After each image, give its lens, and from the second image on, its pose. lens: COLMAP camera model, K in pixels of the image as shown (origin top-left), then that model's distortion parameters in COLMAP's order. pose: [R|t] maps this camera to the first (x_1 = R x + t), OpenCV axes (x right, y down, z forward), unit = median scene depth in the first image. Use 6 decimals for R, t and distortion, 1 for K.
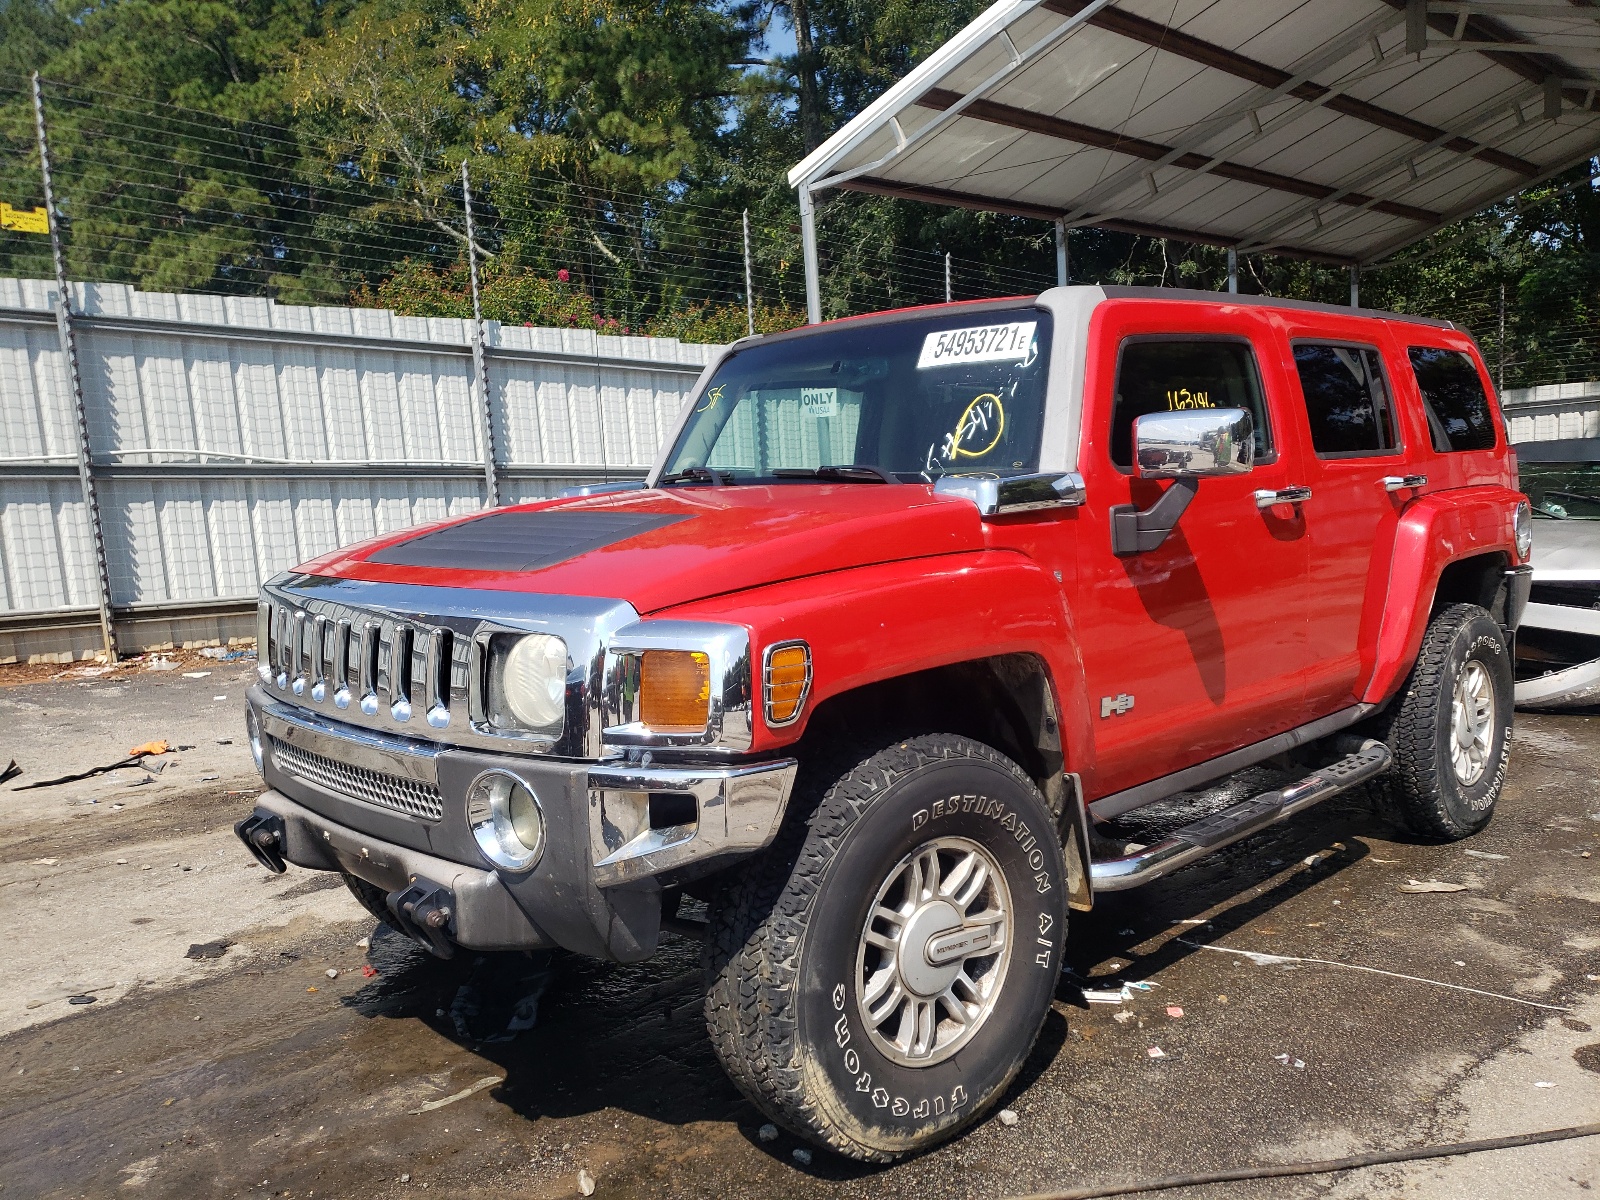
lens RADIAL K [[1288.8, 0, 800.0], [0, 1288.8, 600.0], [0, 0, 1]] dist [0.003750, 0.003690]
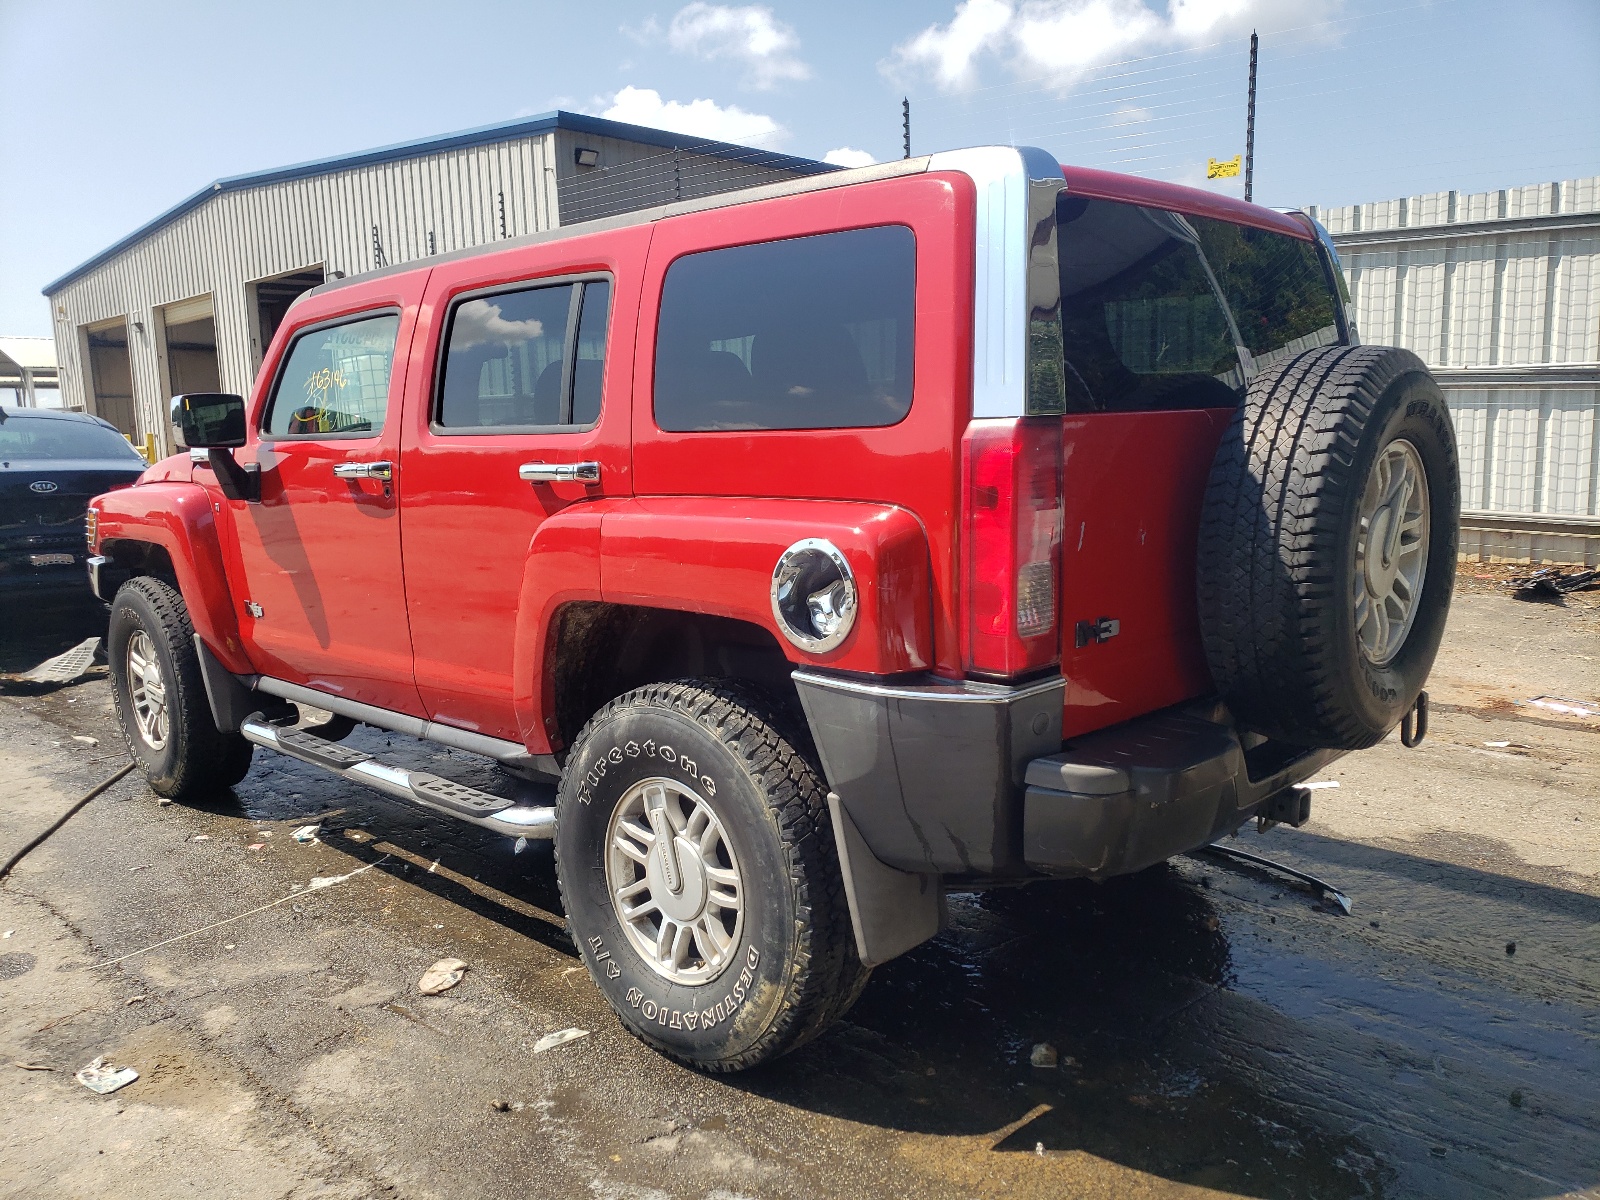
lens RADIAL K [[1288.8, 0, 800.0], [0, 1288.8, 600.0], [0, 0, 1]] dist [0.003750, 0.003690]
pose [[0.028937, 0.173176, -0.984466, 1.458952], [-0.073593, 0.982574, 0.170681, -0.186686], [0.996868, 0.067511, 0.041177, 1.375079]]
